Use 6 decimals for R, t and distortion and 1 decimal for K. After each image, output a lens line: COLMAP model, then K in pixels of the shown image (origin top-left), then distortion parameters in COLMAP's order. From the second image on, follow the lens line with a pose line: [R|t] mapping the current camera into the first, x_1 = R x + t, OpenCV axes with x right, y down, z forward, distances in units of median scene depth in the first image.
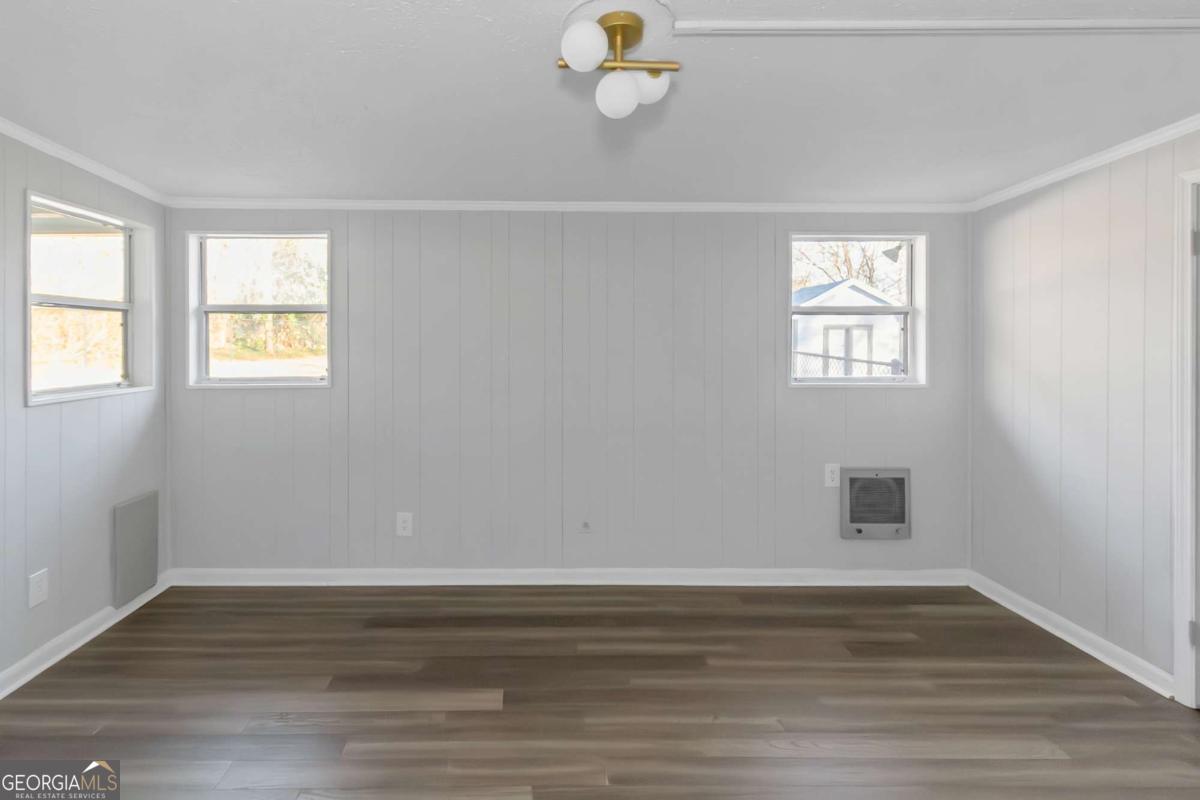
lens RADIAL K [[582.7, 0, 599.8], [0, 582.7, 344.8], [0, 0, 1]] dist [0.001528, 0.000134]
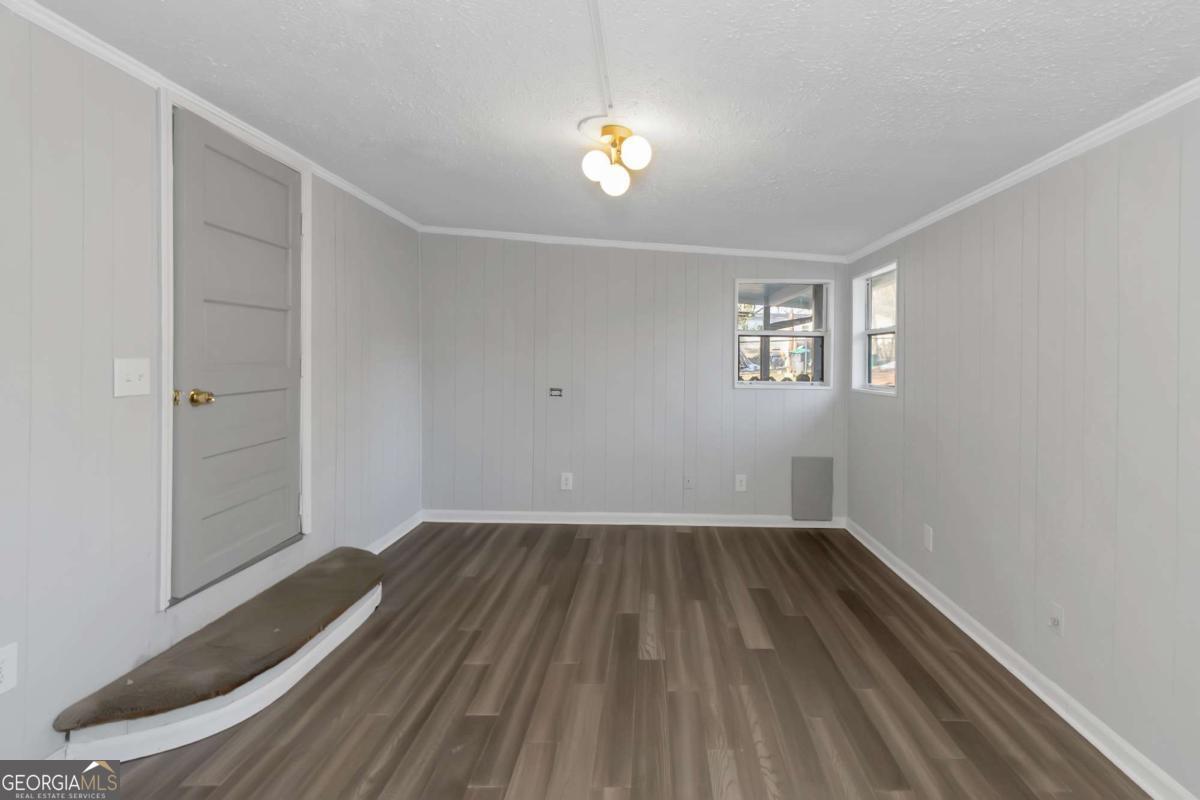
lens RADIAL K [[545.1, 0, 577.7], [0, 545.1, 379.1], [0, 0, 1]] dist [0.003438, 0.000535]
pose [[-0.133929, 0.025578, -0.990661, 0.782556], [-0.008746, 0.999597, 0.026991, 0.020285], [0.990952, 0.012280, -0.133651, 0.610538]]
